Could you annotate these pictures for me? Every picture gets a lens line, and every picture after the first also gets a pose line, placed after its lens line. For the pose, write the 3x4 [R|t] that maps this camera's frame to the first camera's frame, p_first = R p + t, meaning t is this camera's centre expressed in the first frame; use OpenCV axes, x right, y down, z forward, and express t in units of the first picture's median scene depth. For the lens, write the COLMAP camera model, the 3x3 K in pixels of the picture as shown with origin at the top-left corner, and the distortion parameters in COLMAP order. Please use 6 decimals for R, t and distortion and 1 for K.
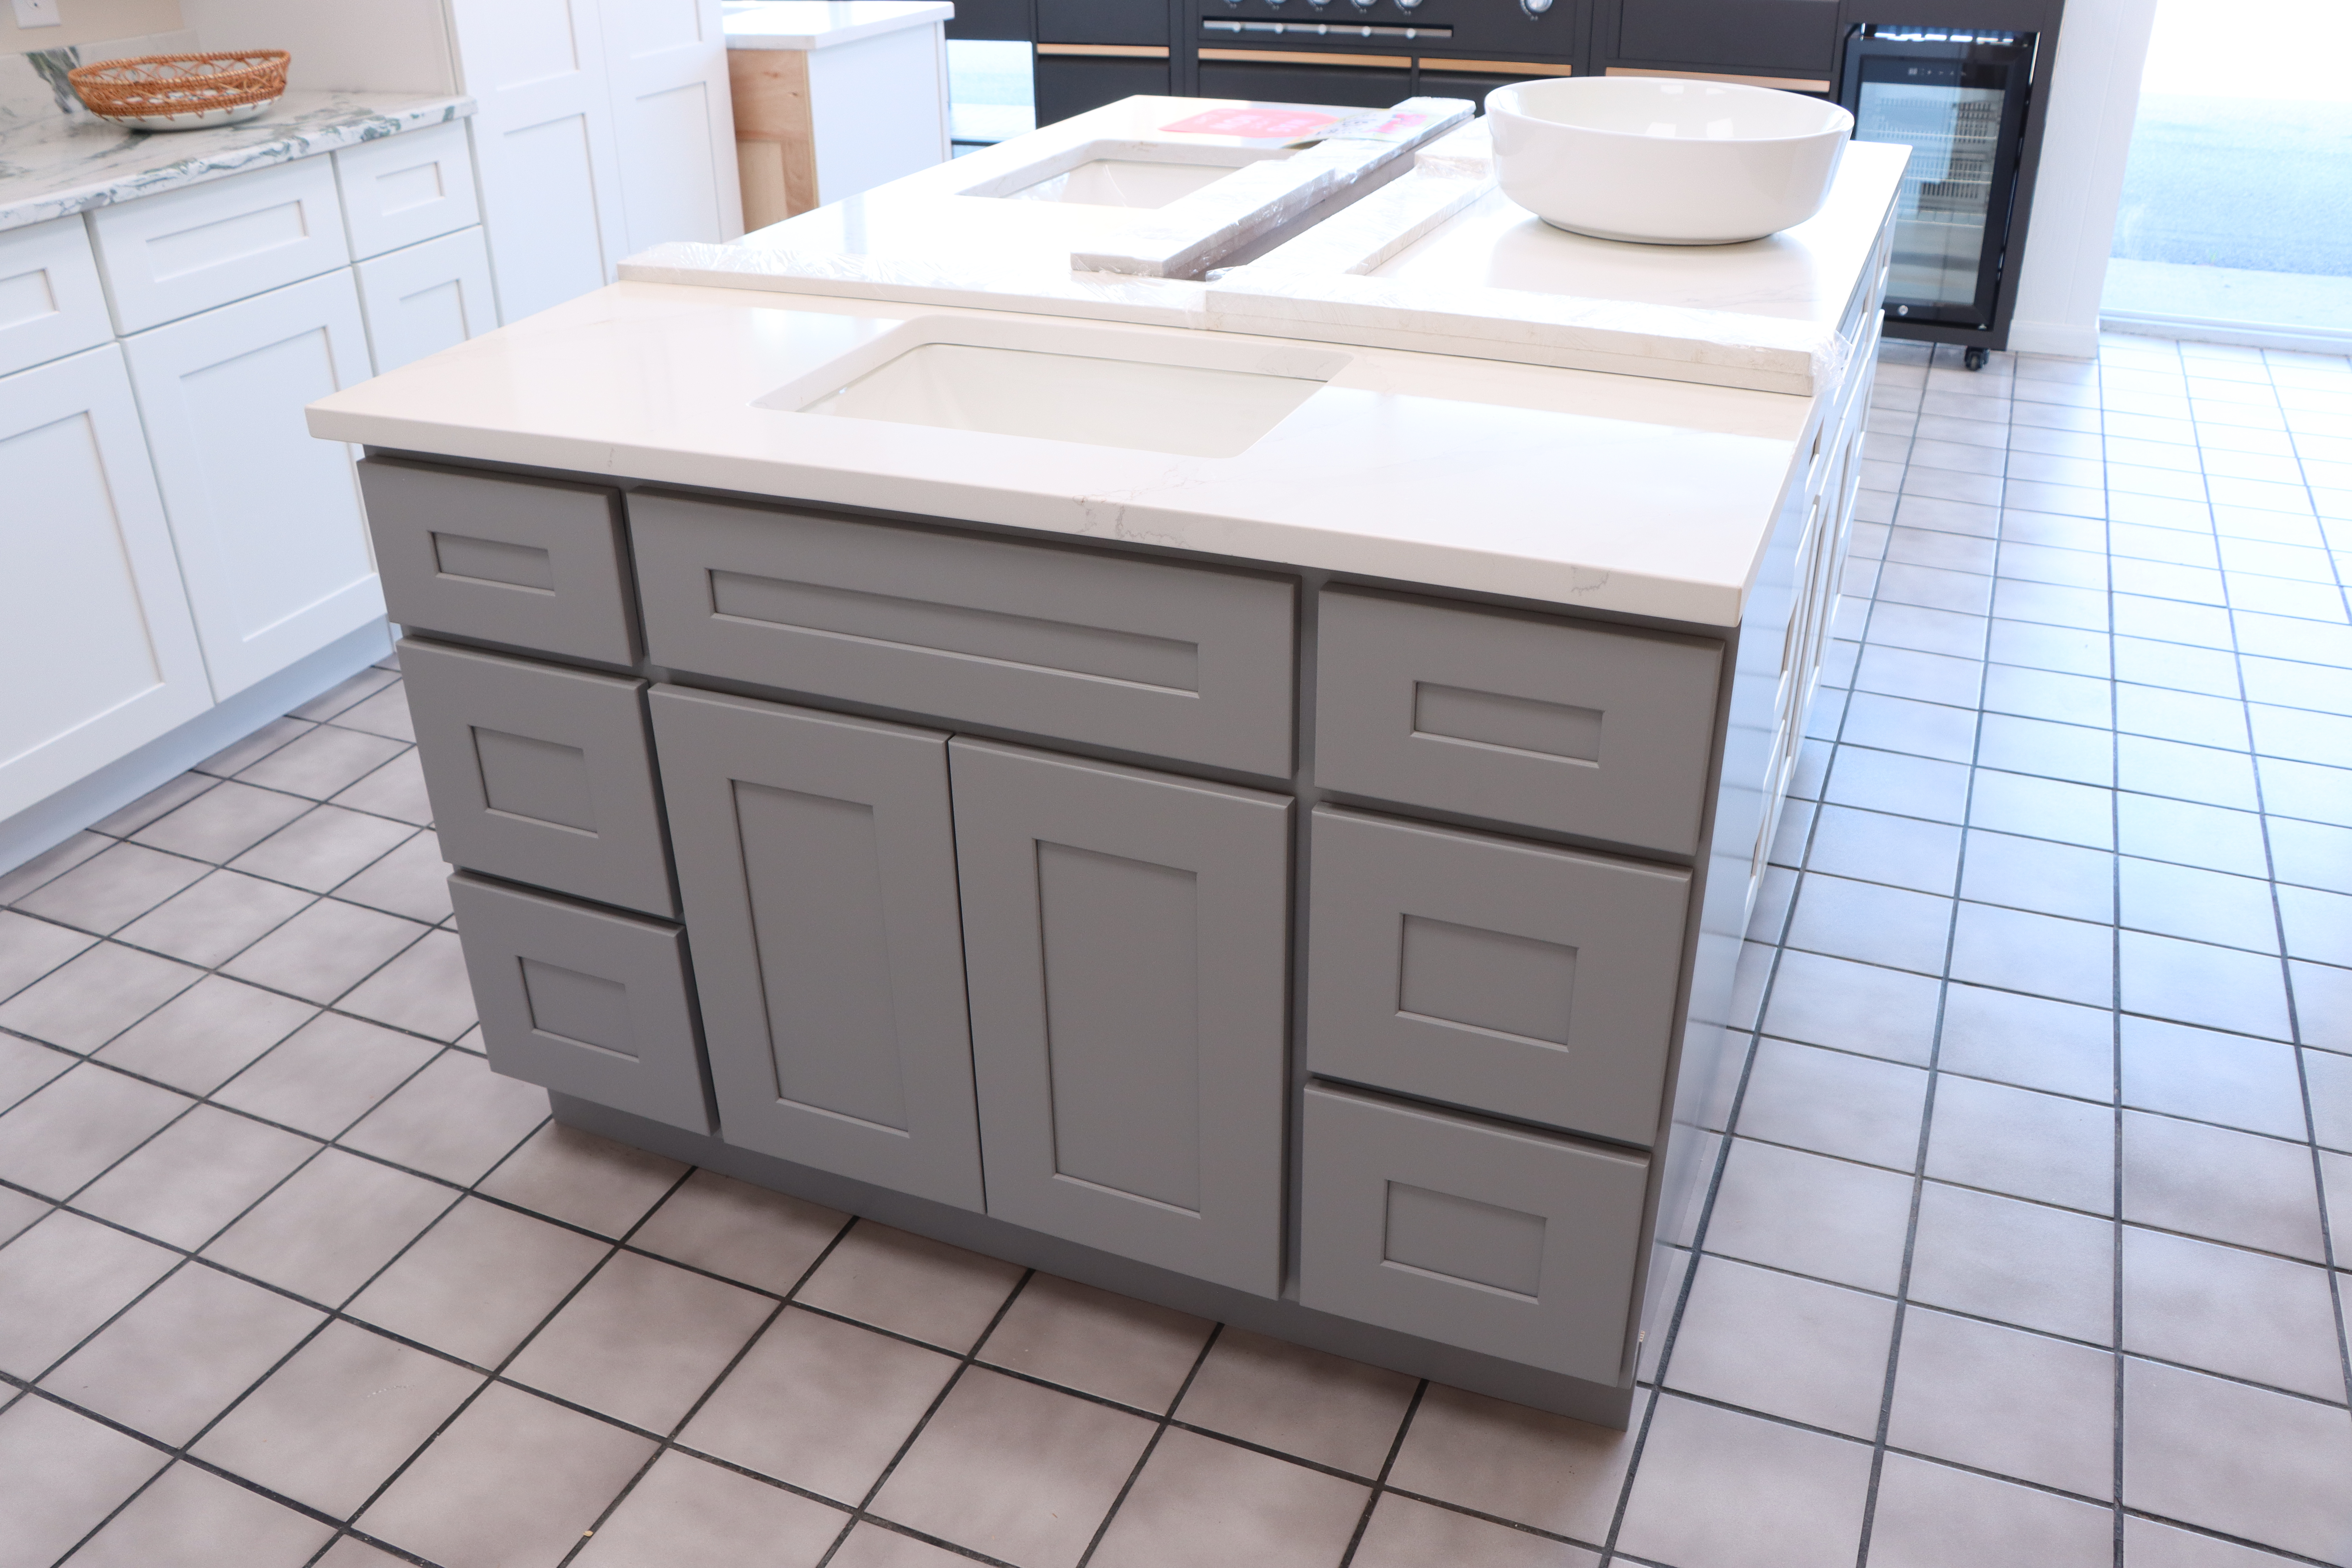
lens RADIAL K [[1892.9, 0, 1176.0], [0, 1892.9, 784.0], [0, 0, 1]] dist [-0.154122, 0.144331]
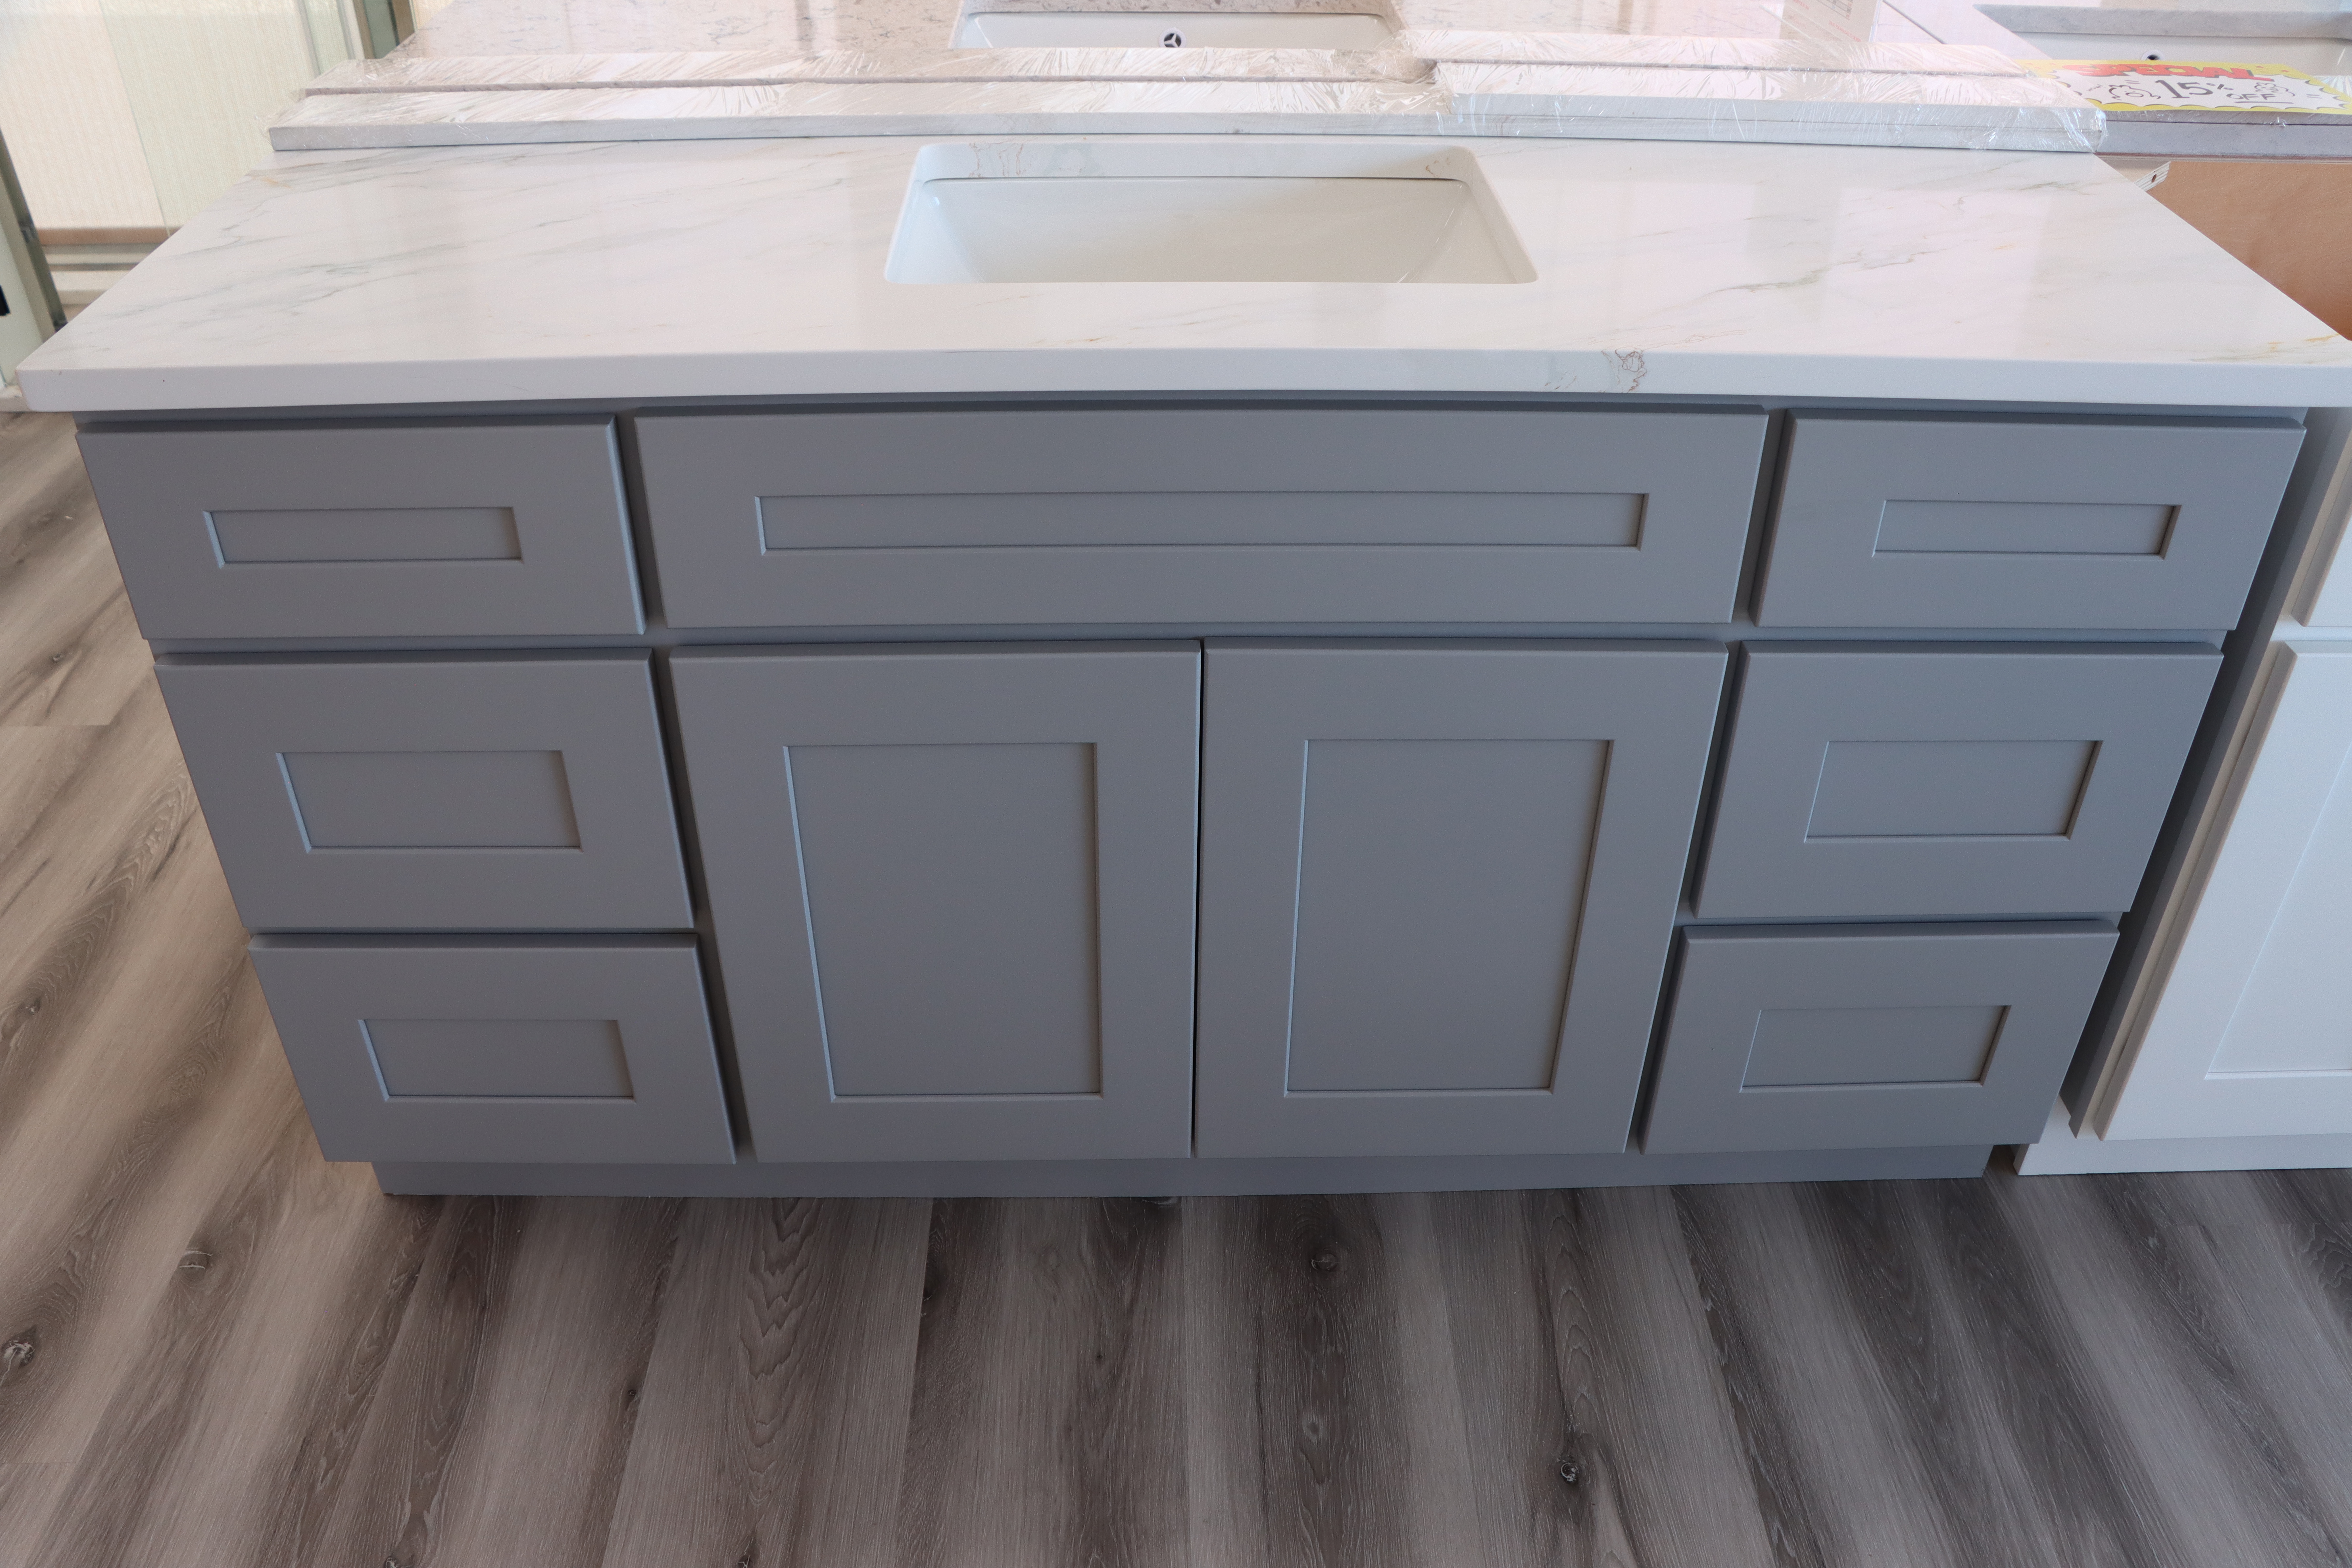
lens RADIAL K [[1899.4, 0, 1190.4], [0, 1899.4, 805.3], [0, 0, 1]] dist [-0.157667, 0.149779]
pose [[0.909034, -0.215913, 0.356426, -0.363592], [0.171219, 0.973294, 0.152914, -0.072357], [-0.379924, -0.077977, 0.921725, 0.173555]]
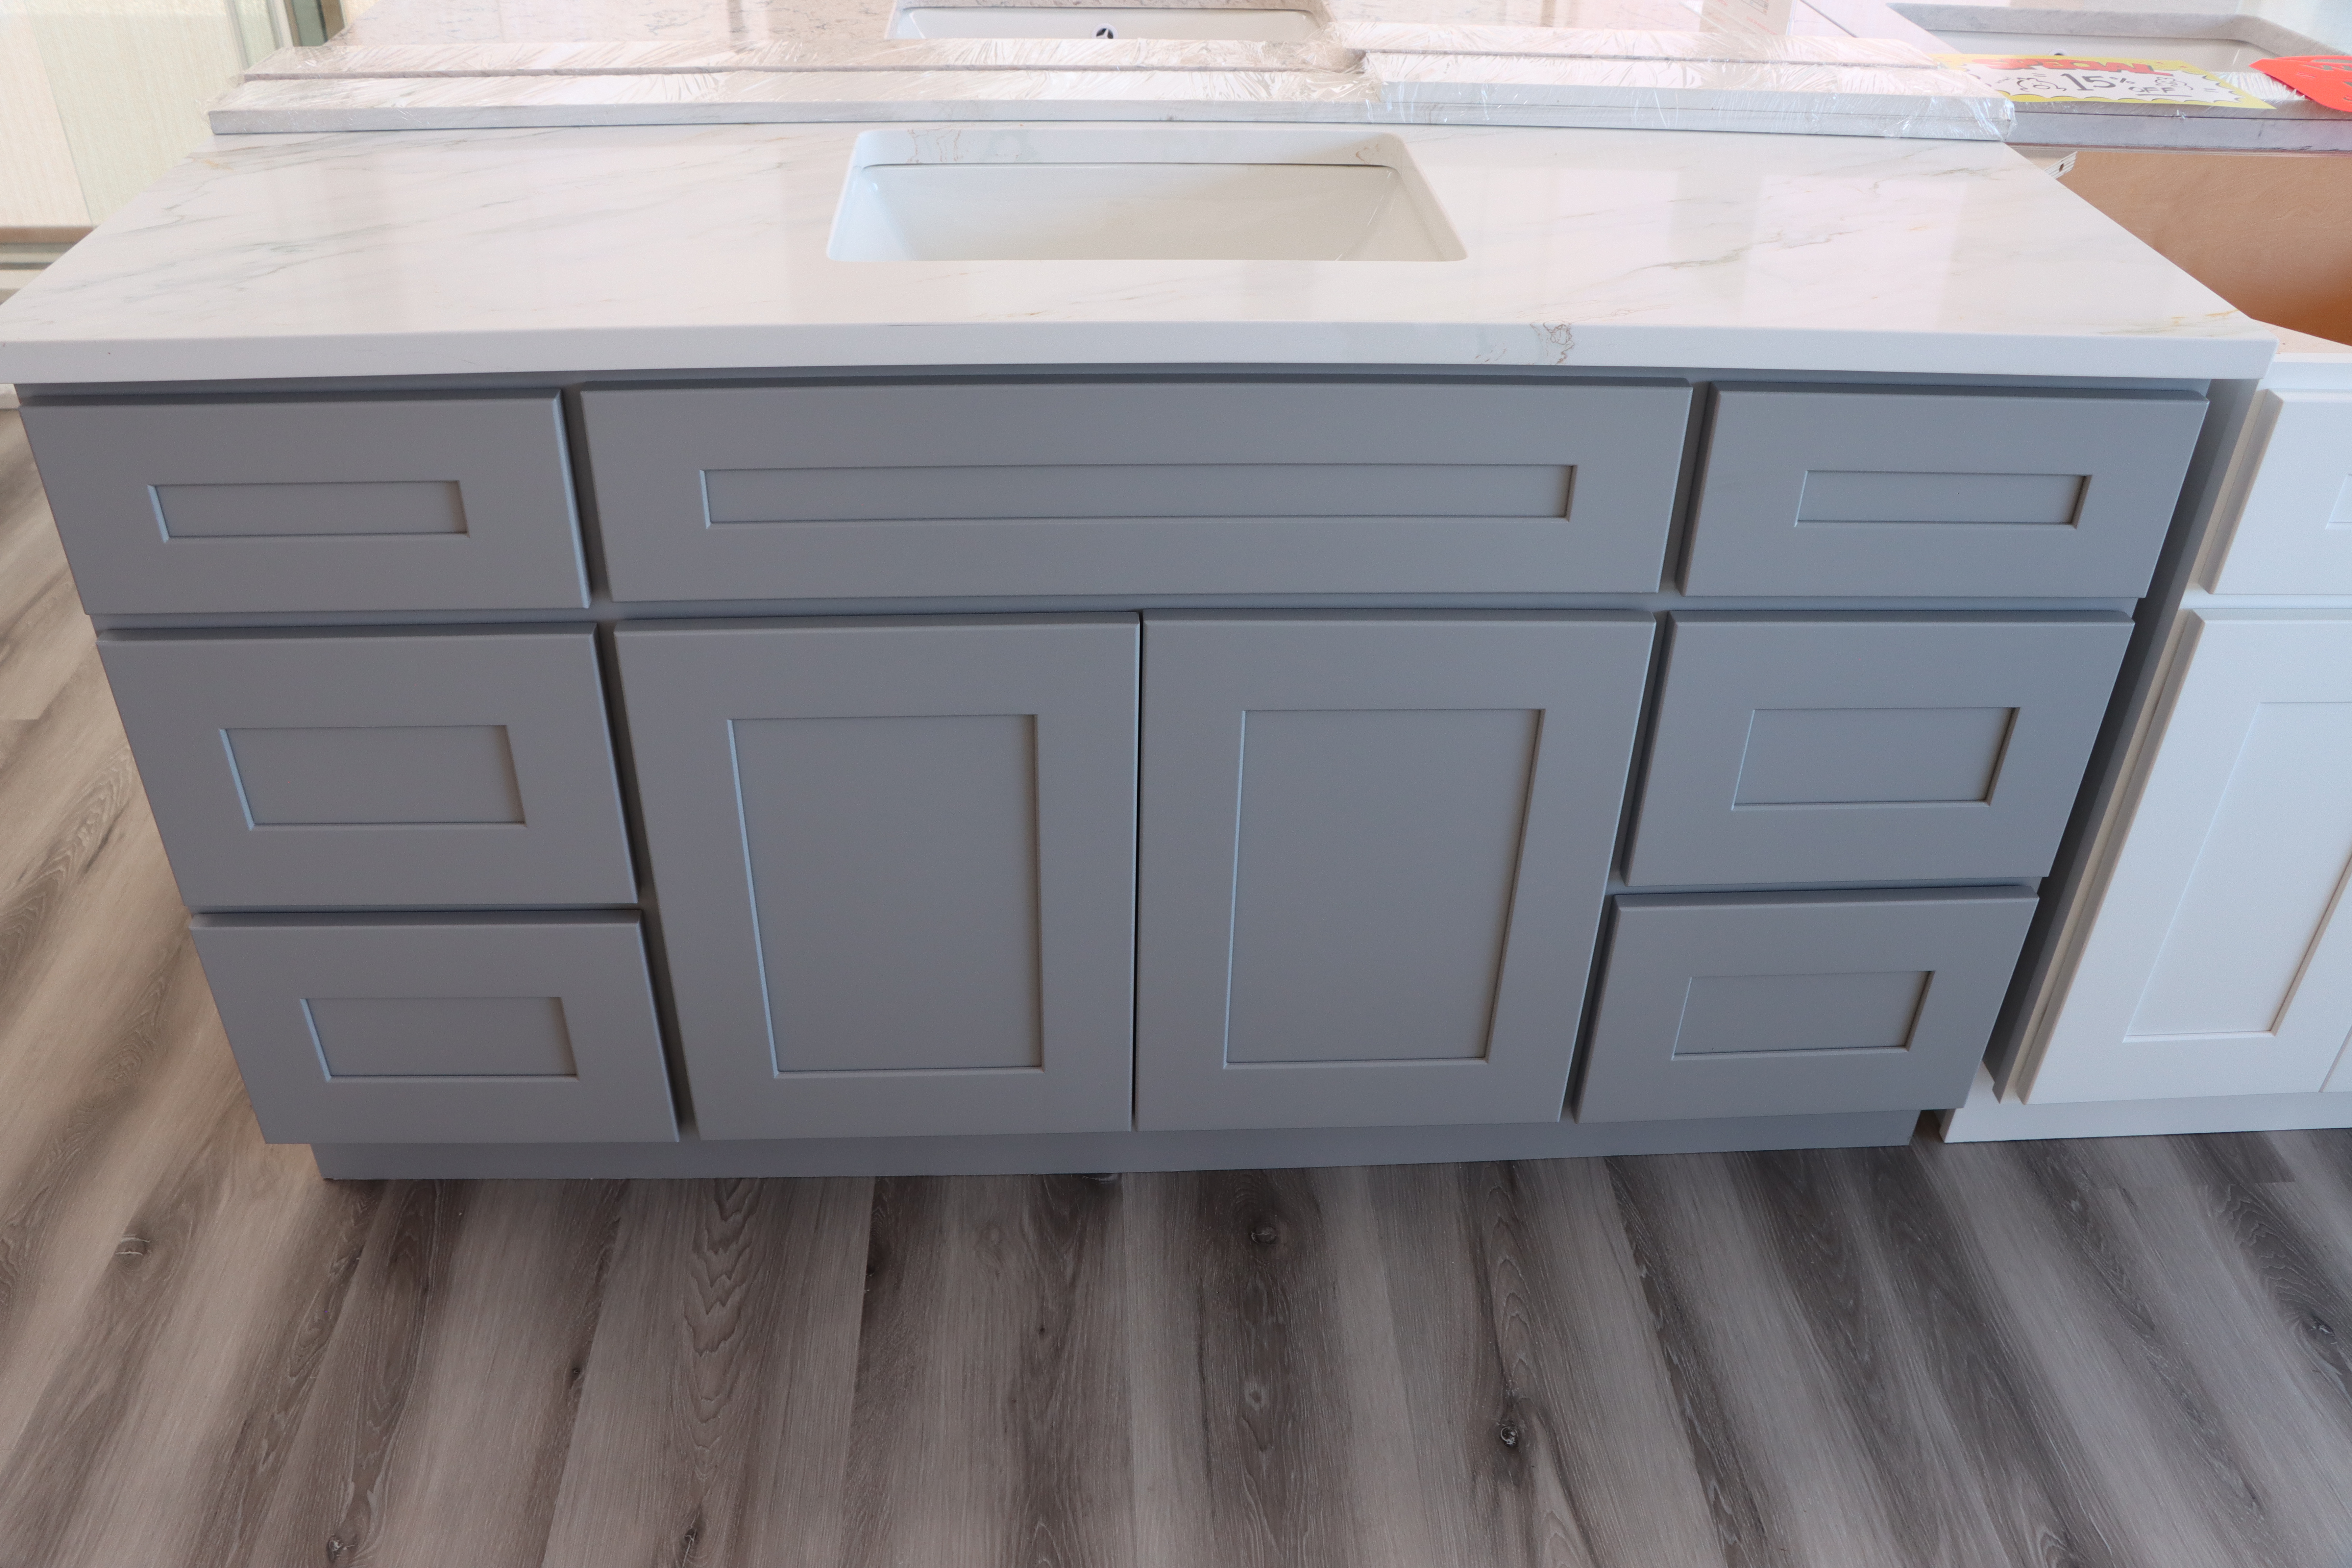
lens RADIAL K [[1892.9, 0, 1176.0], [0, 1892.9, 784.0], [0, 0, 1]] dist [-0.154122, 0.144331]
pose [[0.896652, -0.217174, 0.385810, -0.373656], [0.173868, 0.974144, 0.144267, -0.060094], [-0.407166, -0.062278, 0.911228, 0.165426]]
